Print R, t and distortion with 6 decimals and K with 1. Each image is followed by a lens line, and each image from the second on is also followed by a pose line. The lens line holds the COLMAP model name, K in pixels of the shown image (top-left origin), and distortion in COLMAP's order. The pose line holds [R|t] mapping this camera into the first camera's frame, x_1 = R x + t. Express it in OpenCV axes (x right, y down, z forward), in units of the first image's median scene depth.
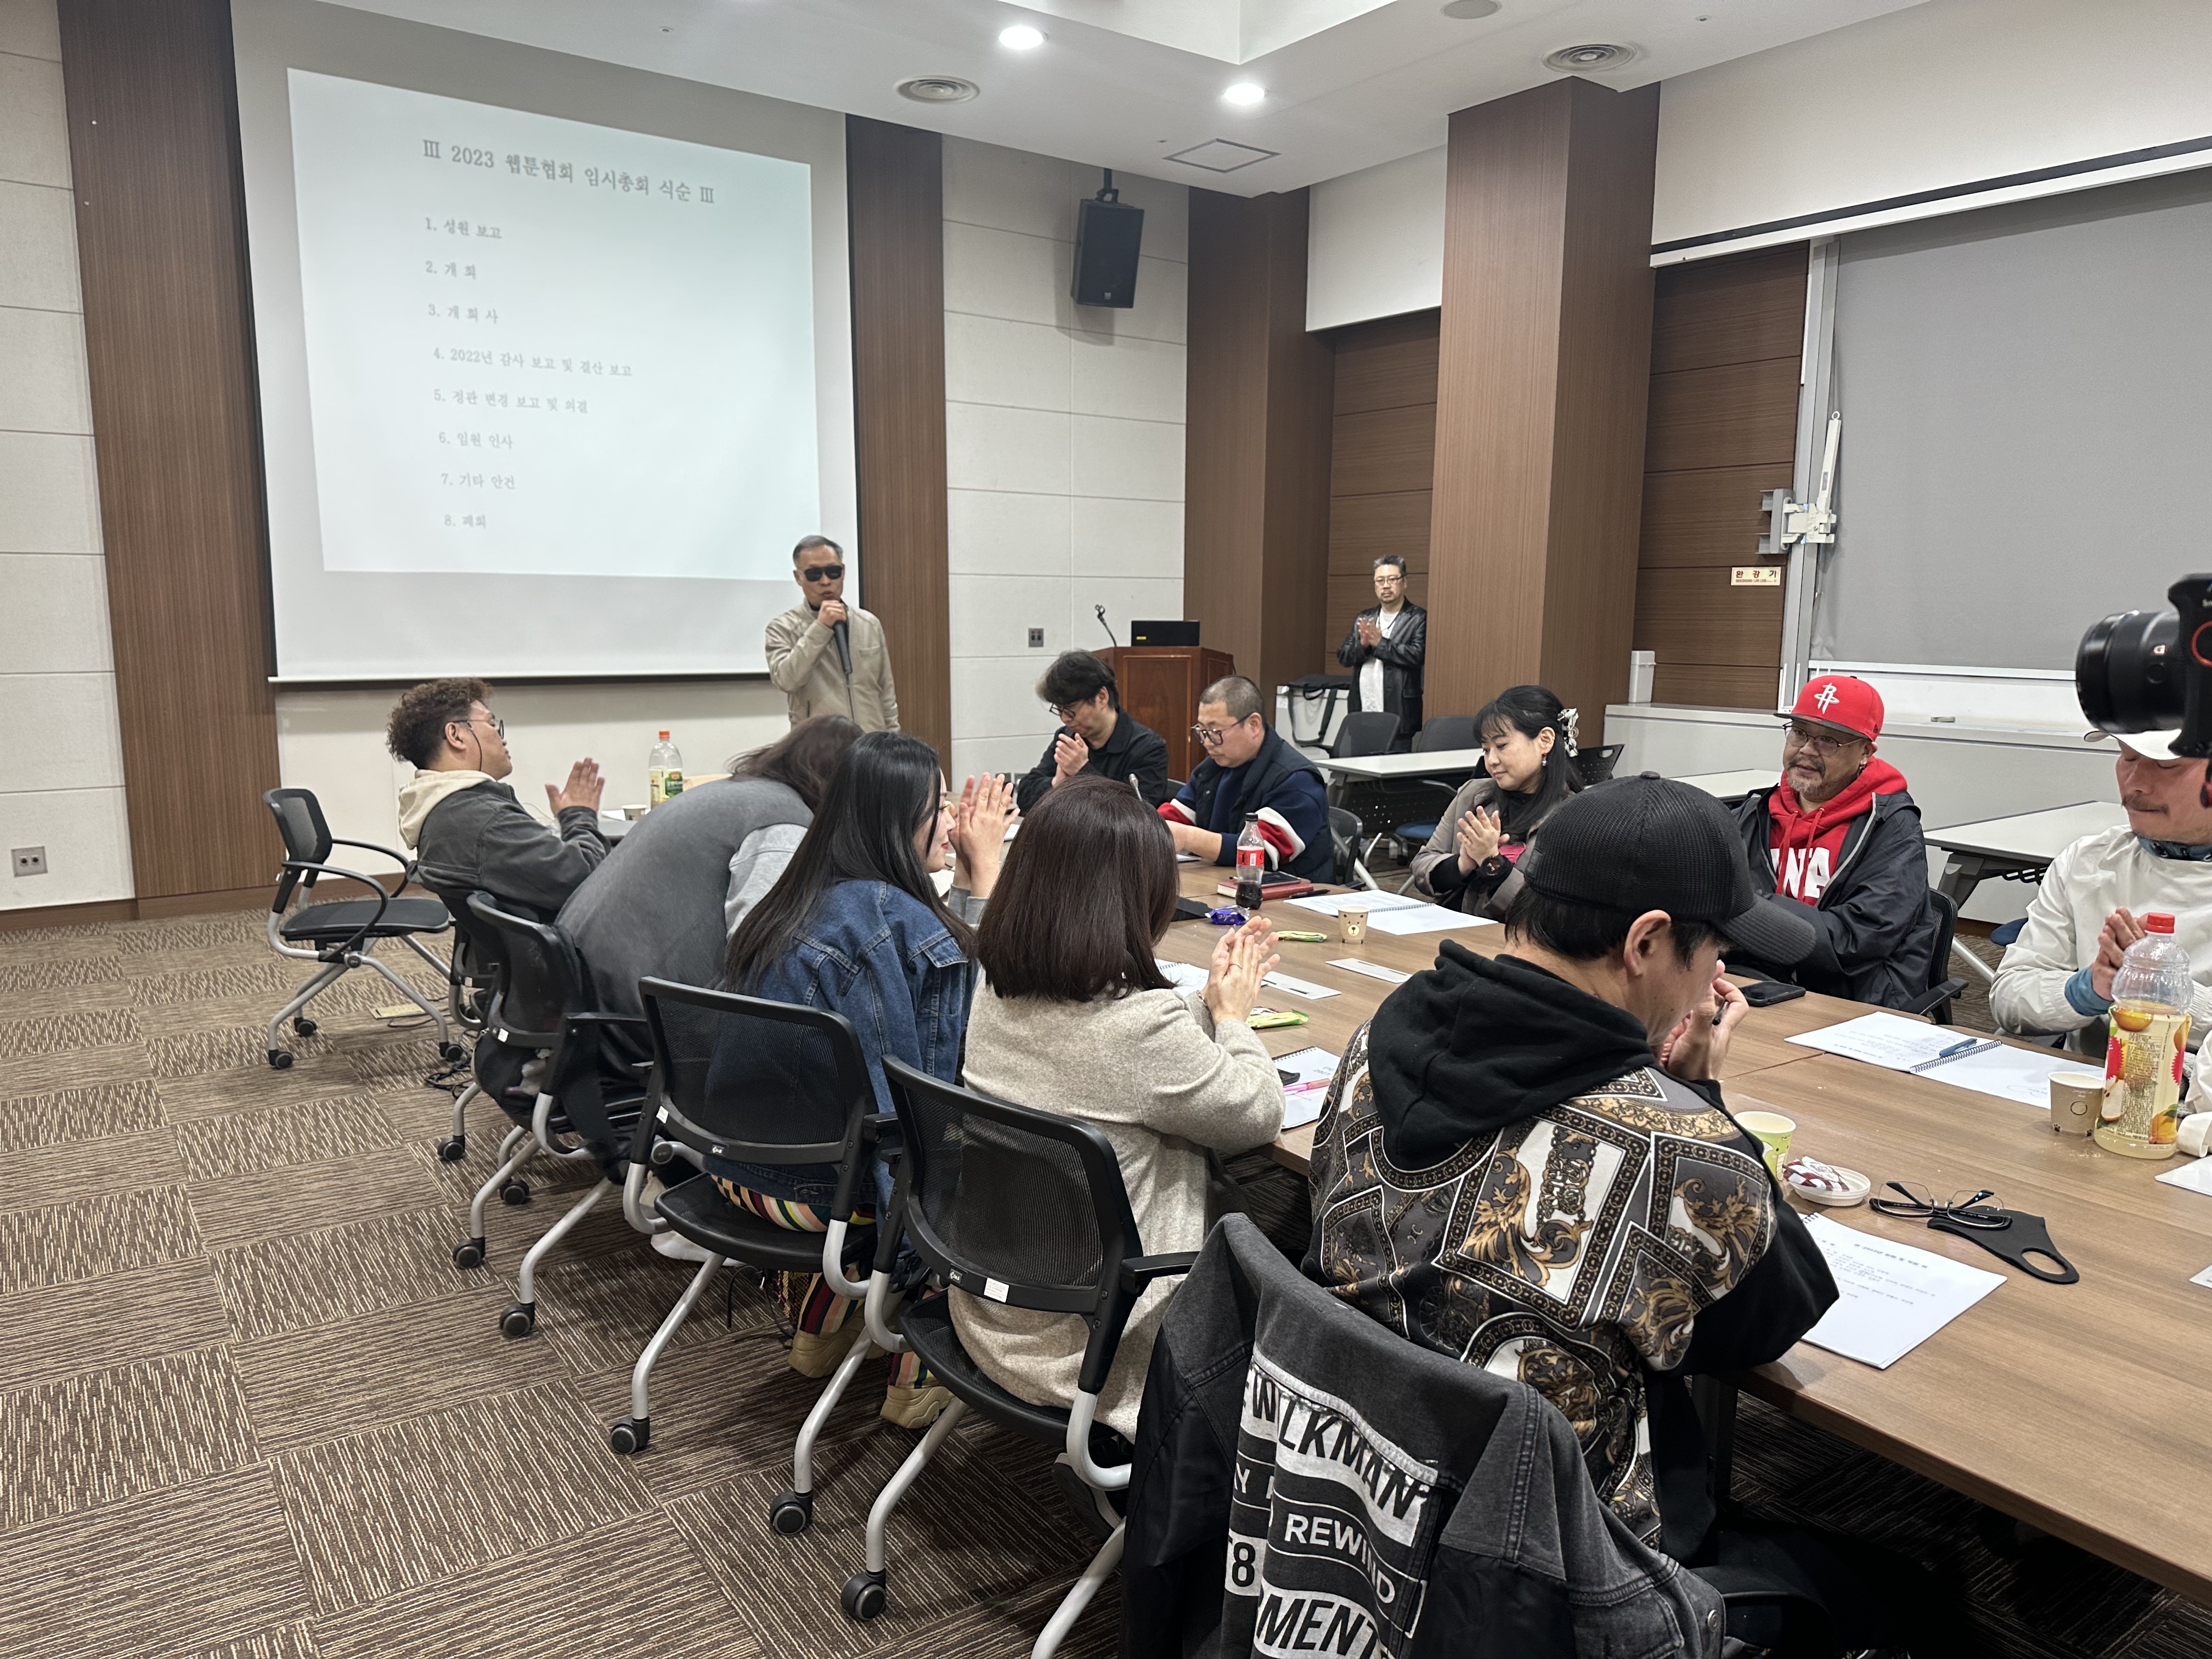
lens RADIAL K [[1631.0, 0, 1134.9], [0, 1631.0, 850.0], [0, 0, 1]] dist [0.032014, -0.052580]
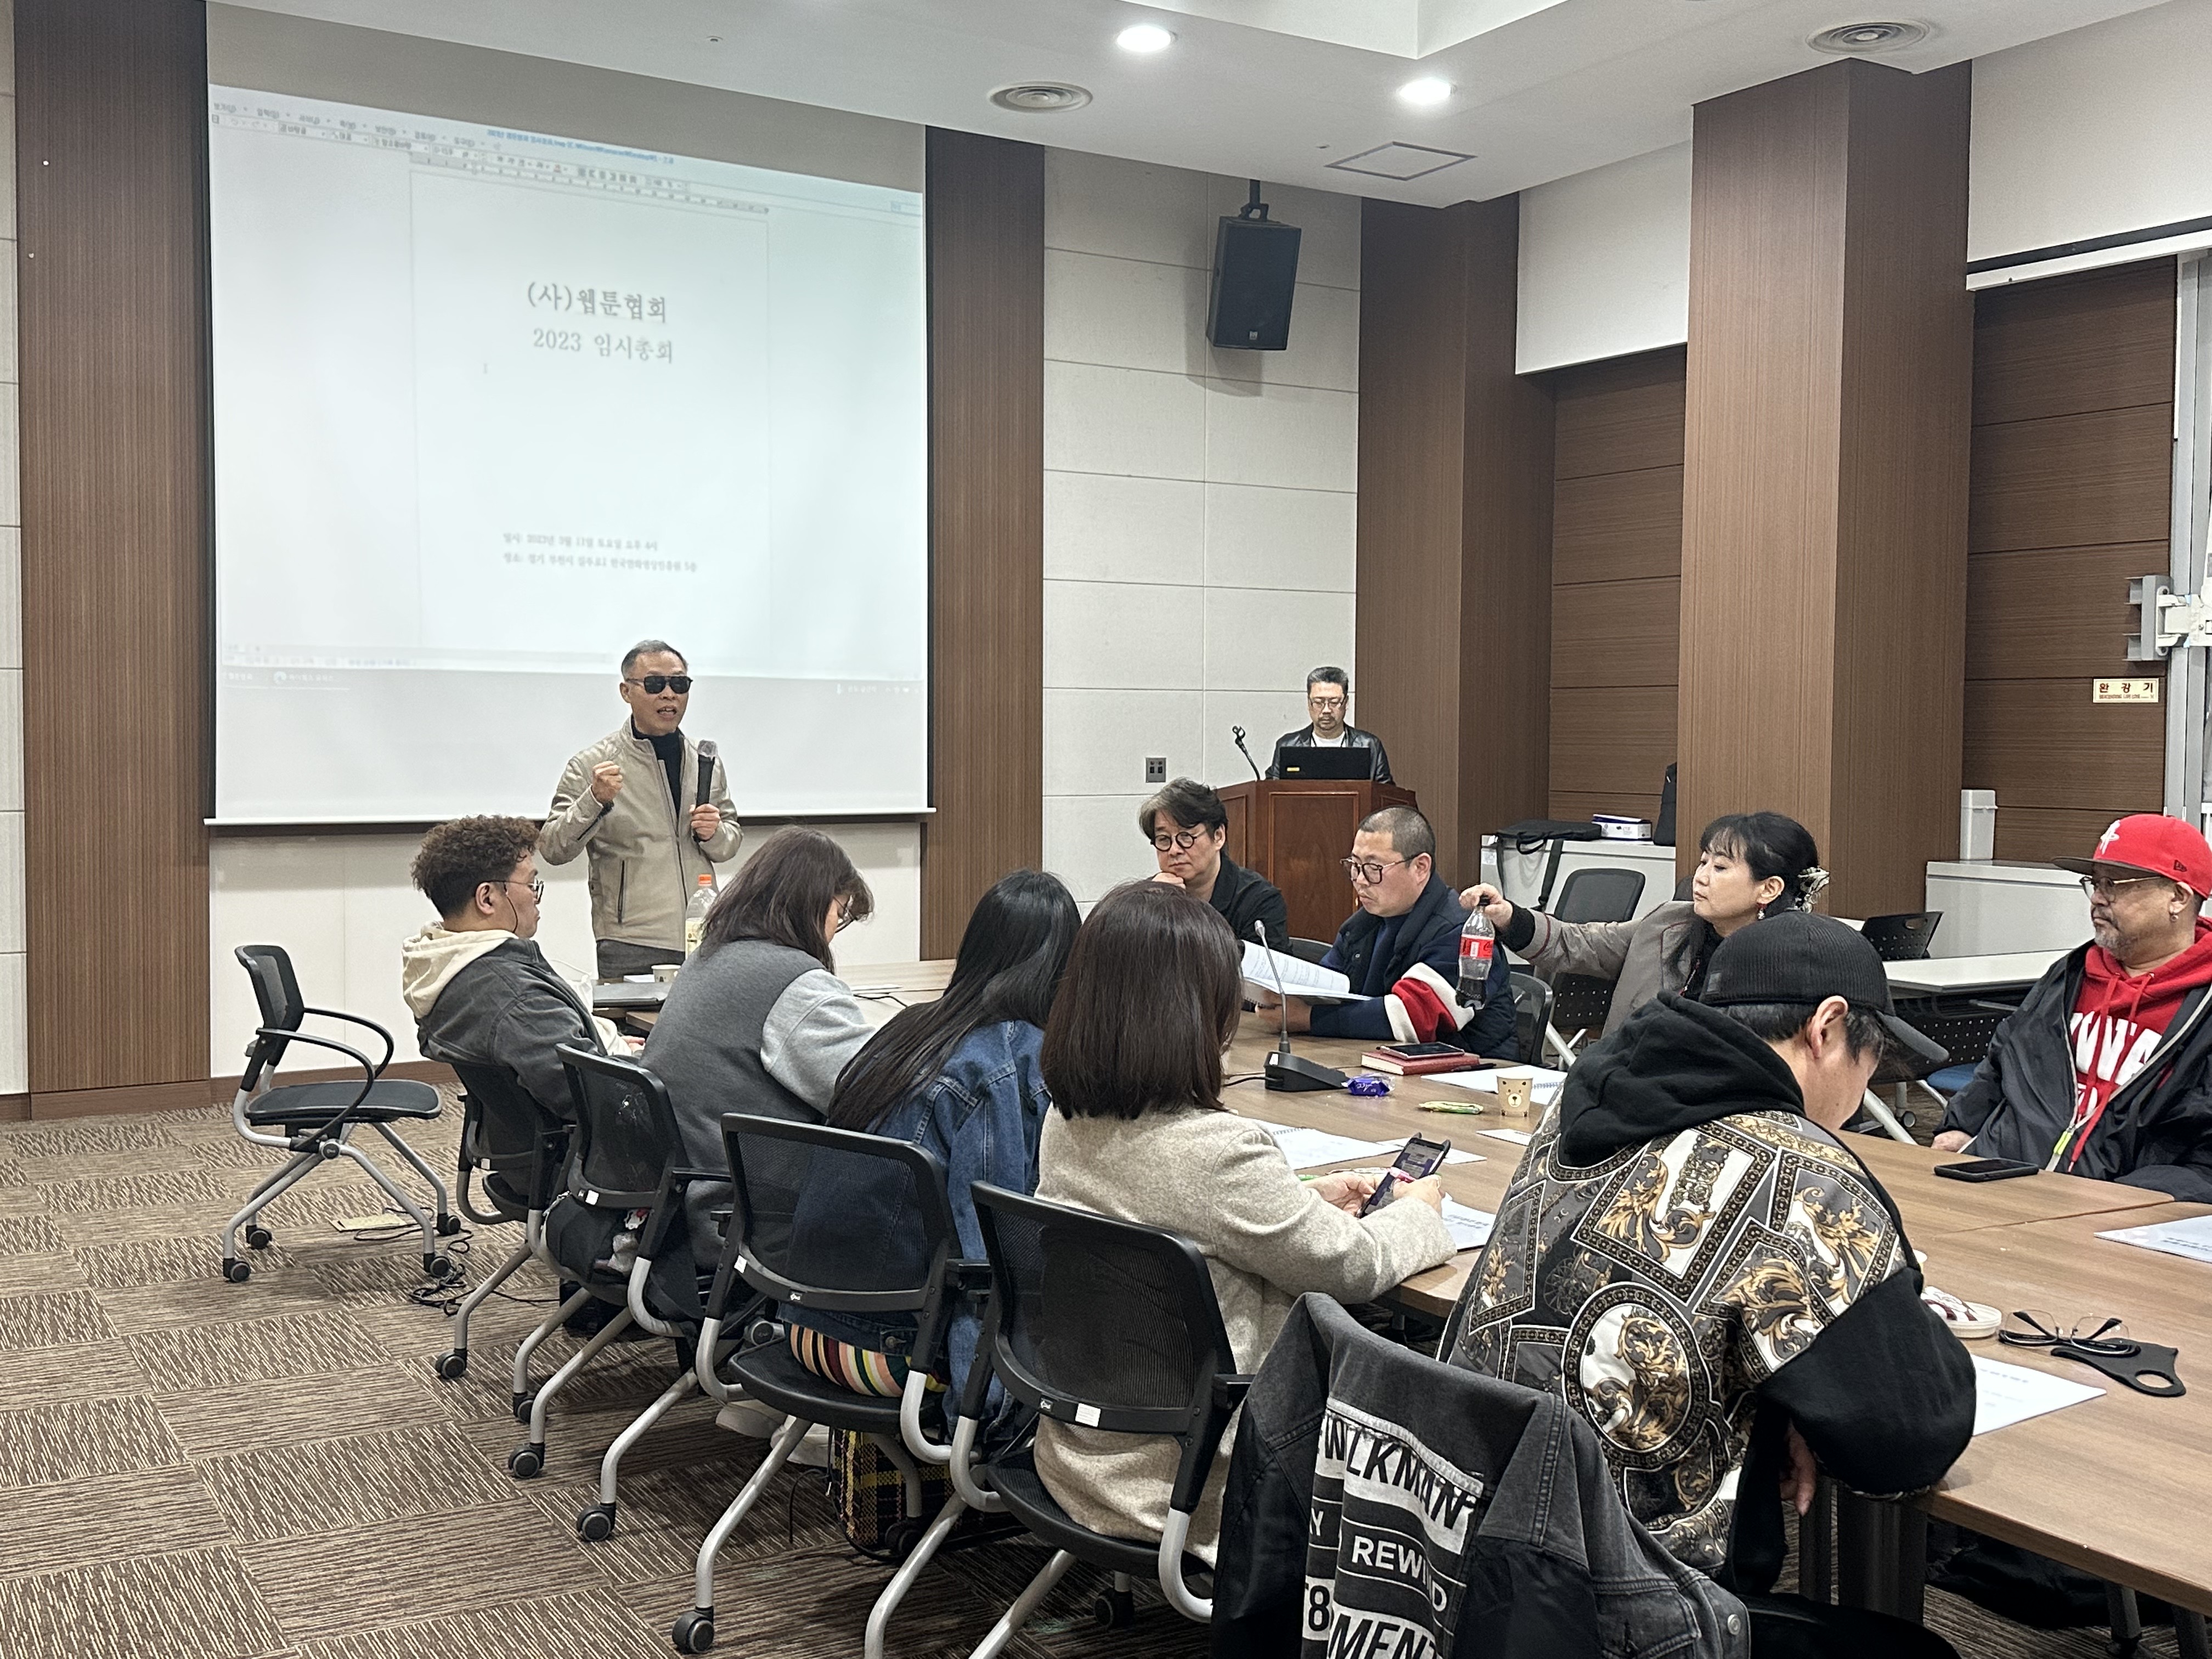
lens RADIAL K [[2302.0, 0, 1081.4], [0, 2302.0, 819.6], [0, 0, 1]] dist [0.184901, -0.435046]
pose [[0.995532, 0.002920, -0.094376, 0.015404], [-0.013473, 0.993687, -0.111379, 0.027889], [0.093455, 0.112153, 0.989287, -0.160001]]
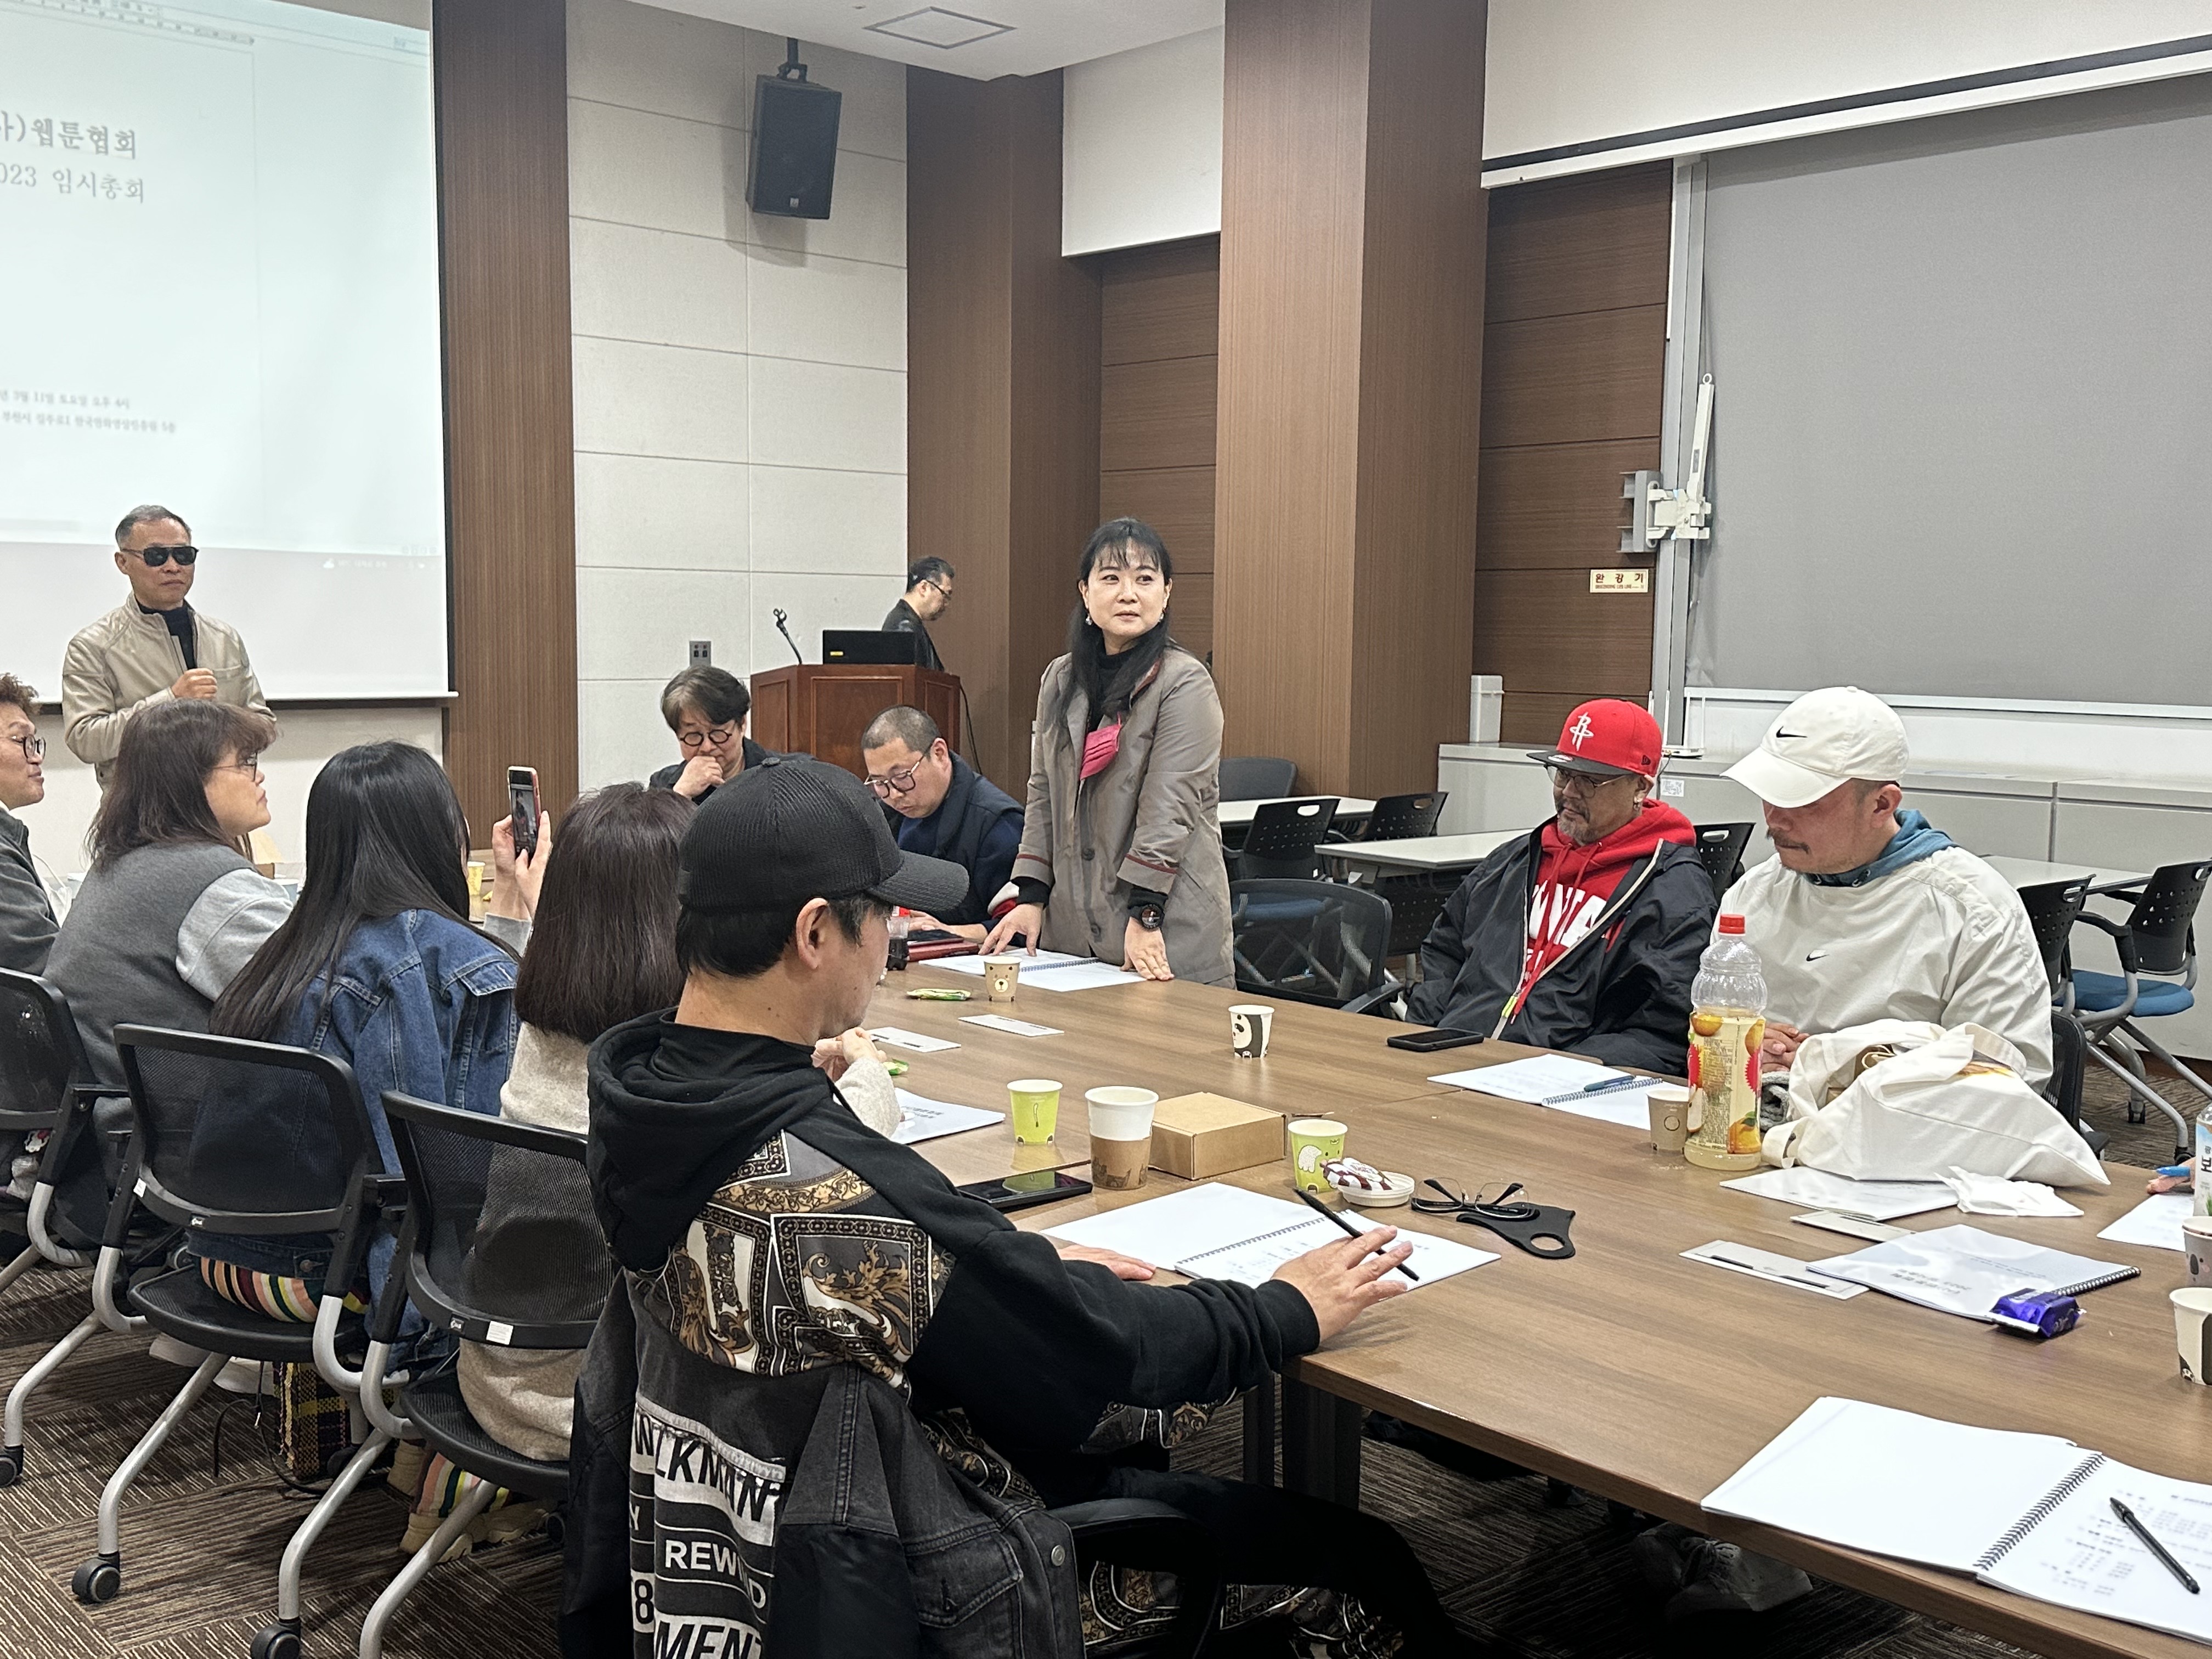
lens RADIAL K [[2302.7, 0, 1106.0], [0, 2302.7, 829.5], [0, 0, 1]] dist [0.187620, -0.406127]
pose [[0.995428, -0.003537, 0.095453, 0.049971], [0.009204, 0.998216, -0.058991, 0.026735], [-0.095074, 0.059600, 0.993684, -0.134897]]
